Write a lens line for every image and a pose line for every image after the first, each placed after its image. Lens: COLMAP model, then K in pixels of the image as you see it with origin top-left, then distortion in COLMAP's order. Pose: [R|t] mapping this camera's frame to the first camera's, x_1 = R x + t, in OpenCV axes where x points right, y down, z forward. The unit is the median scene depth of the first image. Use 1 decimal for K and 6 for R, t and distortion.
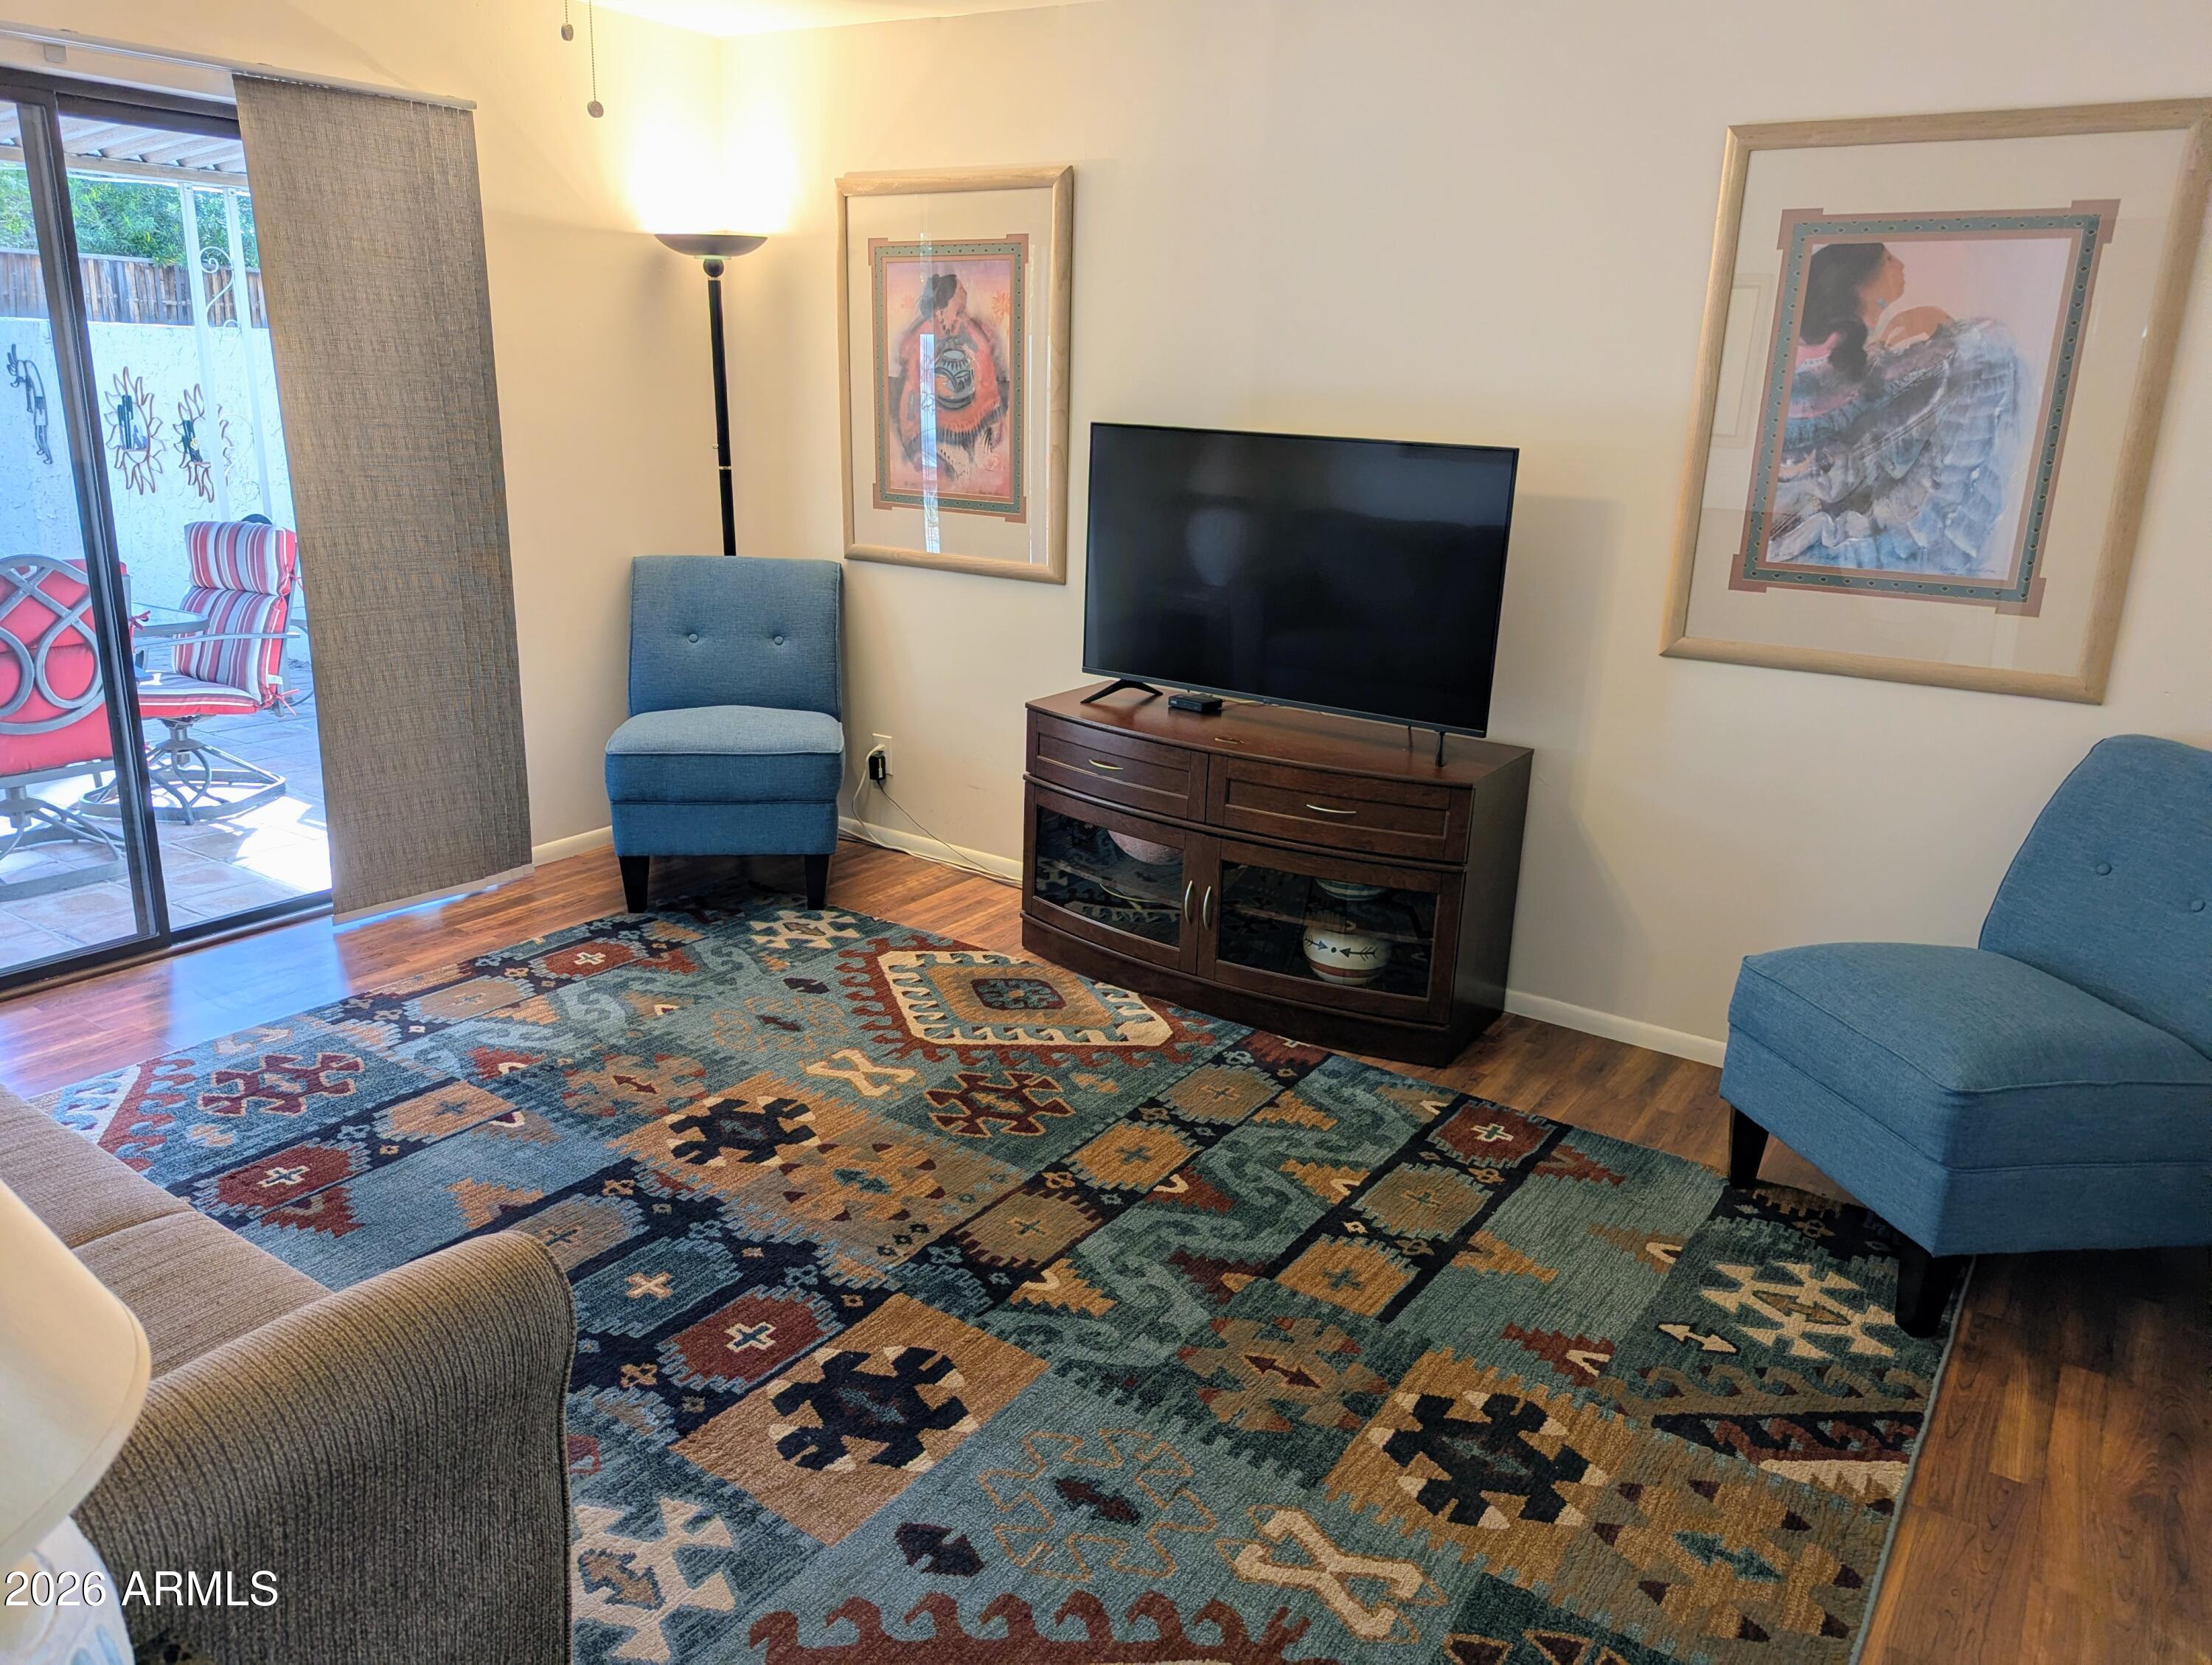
lens RADIAL K [[1567.8, 0, 1111.7], [0, 1567.8, 842.5], [0, 0, 1]] dist [0.064292, -0.058047]
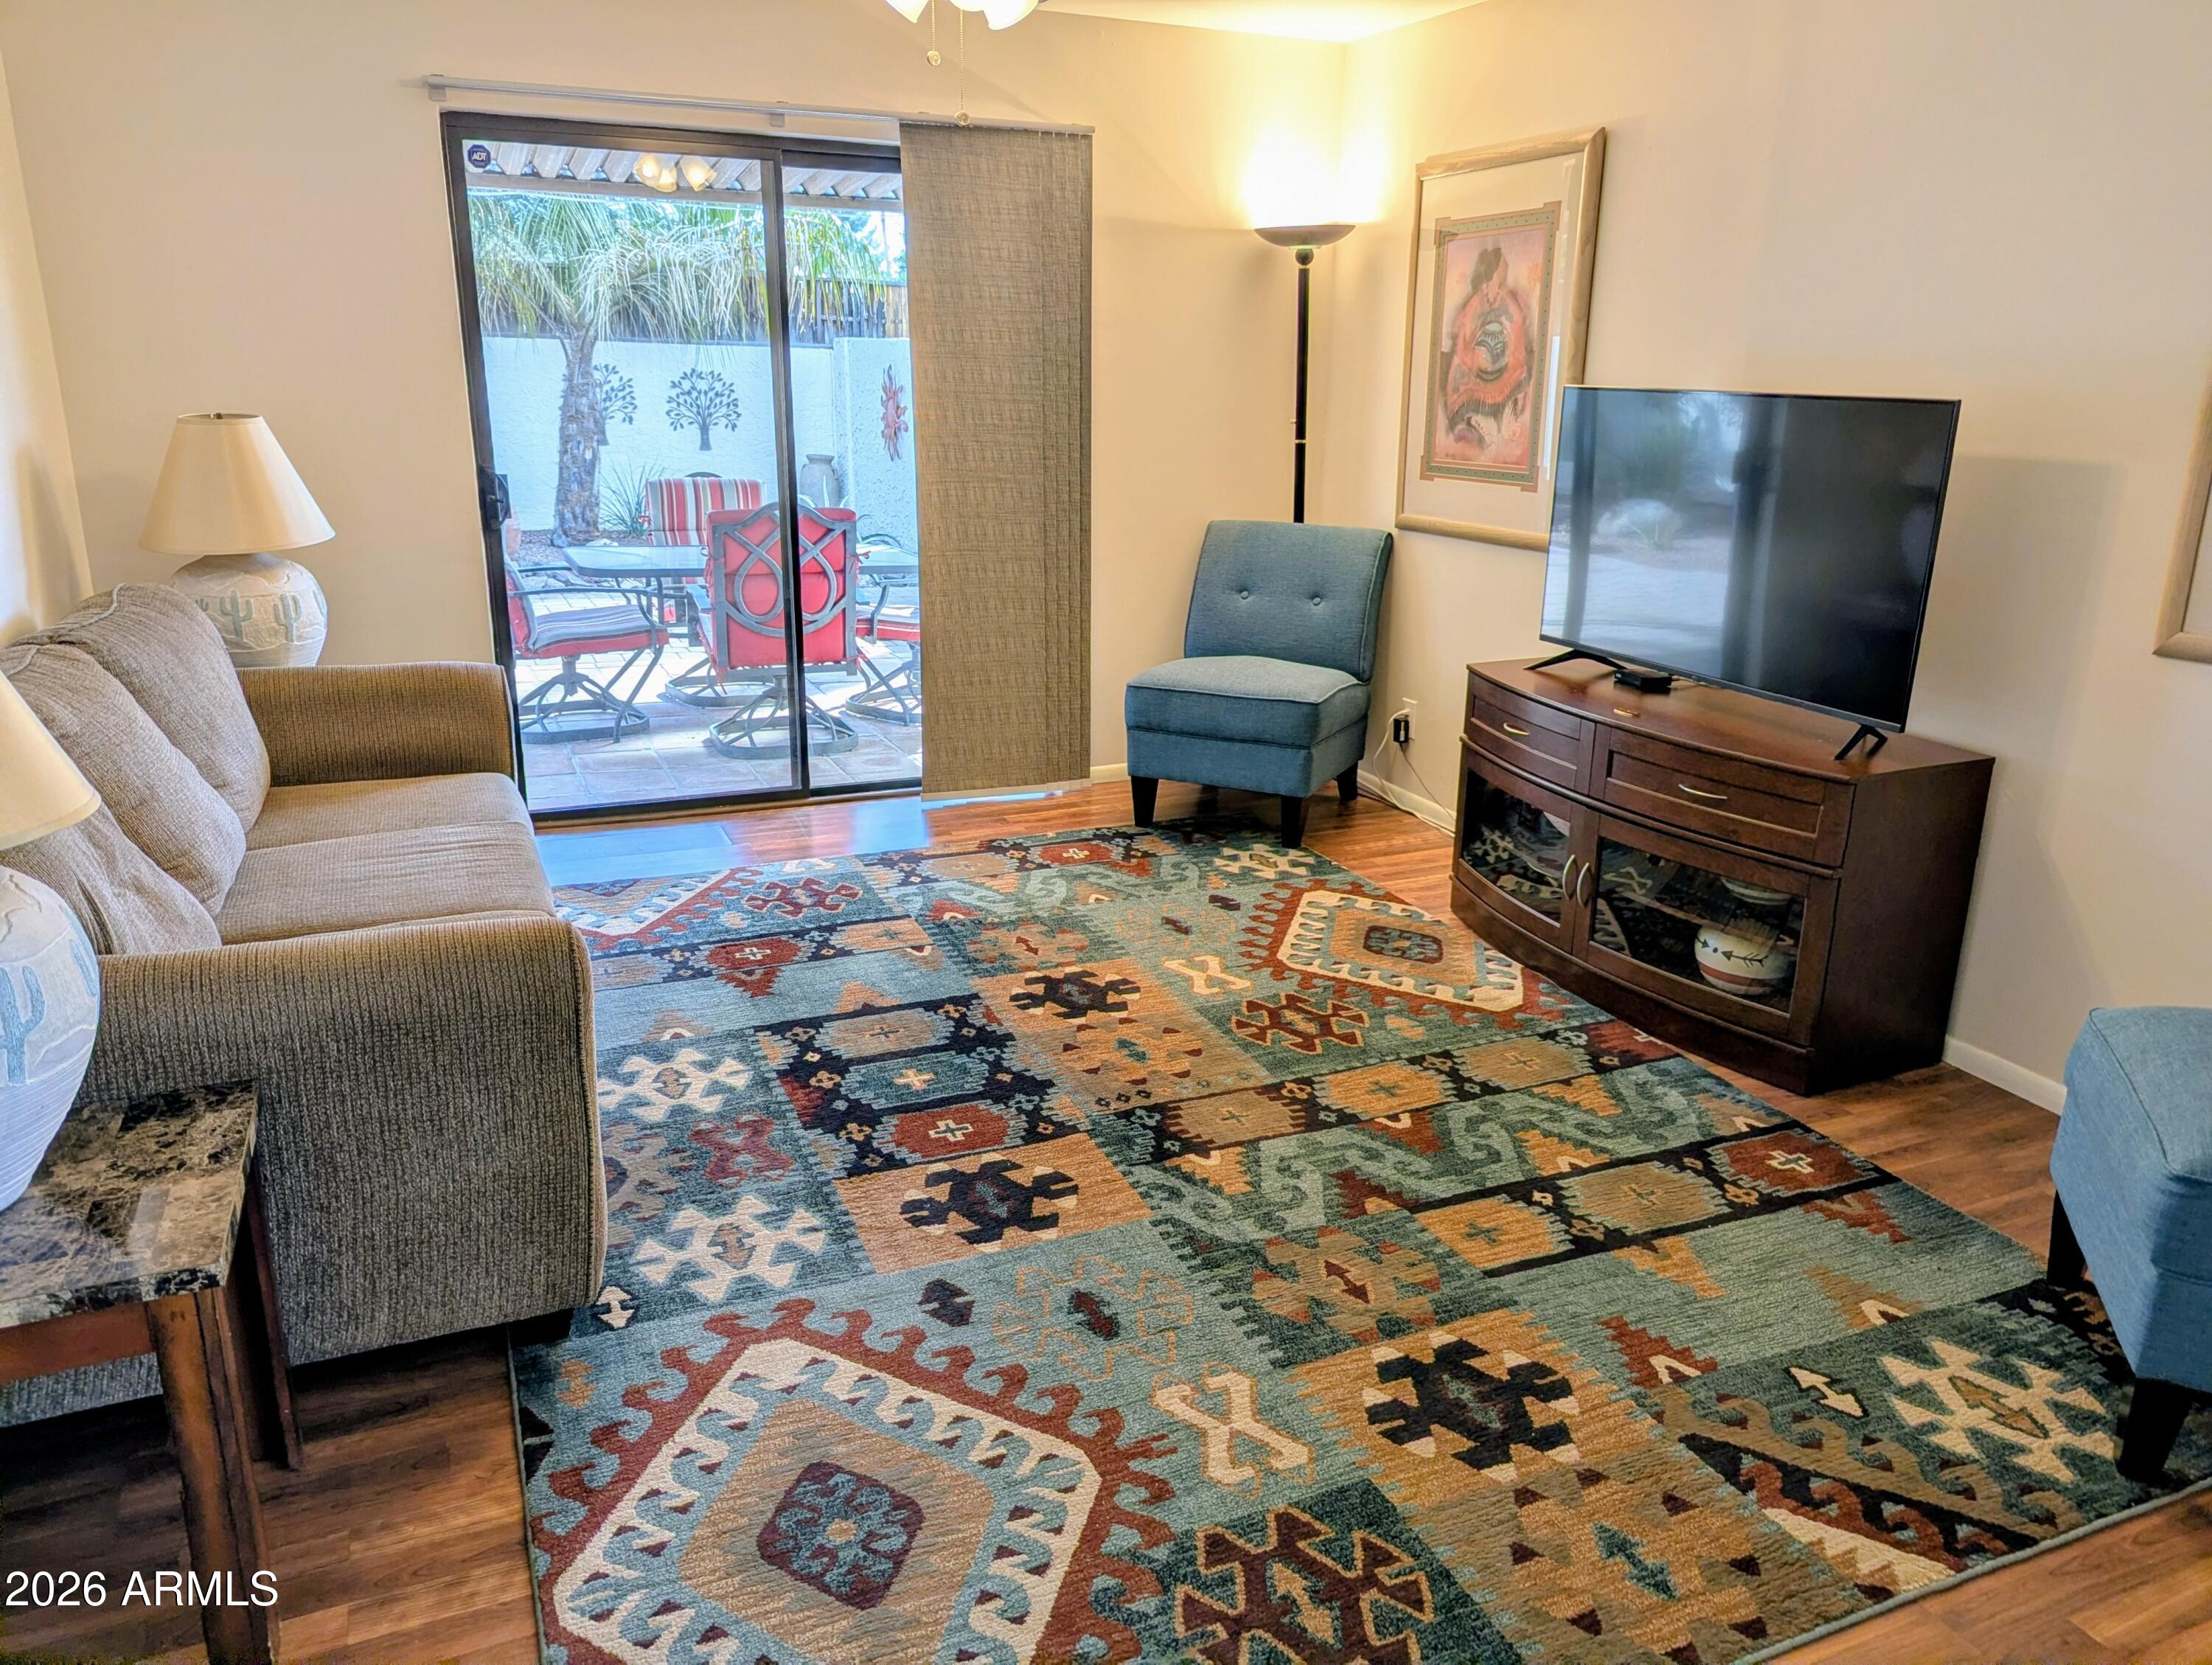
lens RADIAL K [[1567.8, 0, 1111.7], [0, 1567.8, 842.5], [0, 0, 1]] dist [0.064292, -0.058047]
pose [[0.846687, 0.137232, -0.514091, 0.329725], [-0.141929, 0.989411, 0.030363, 0.029907], [0.512814, 0.047256, 0.857198, 0.018631]]
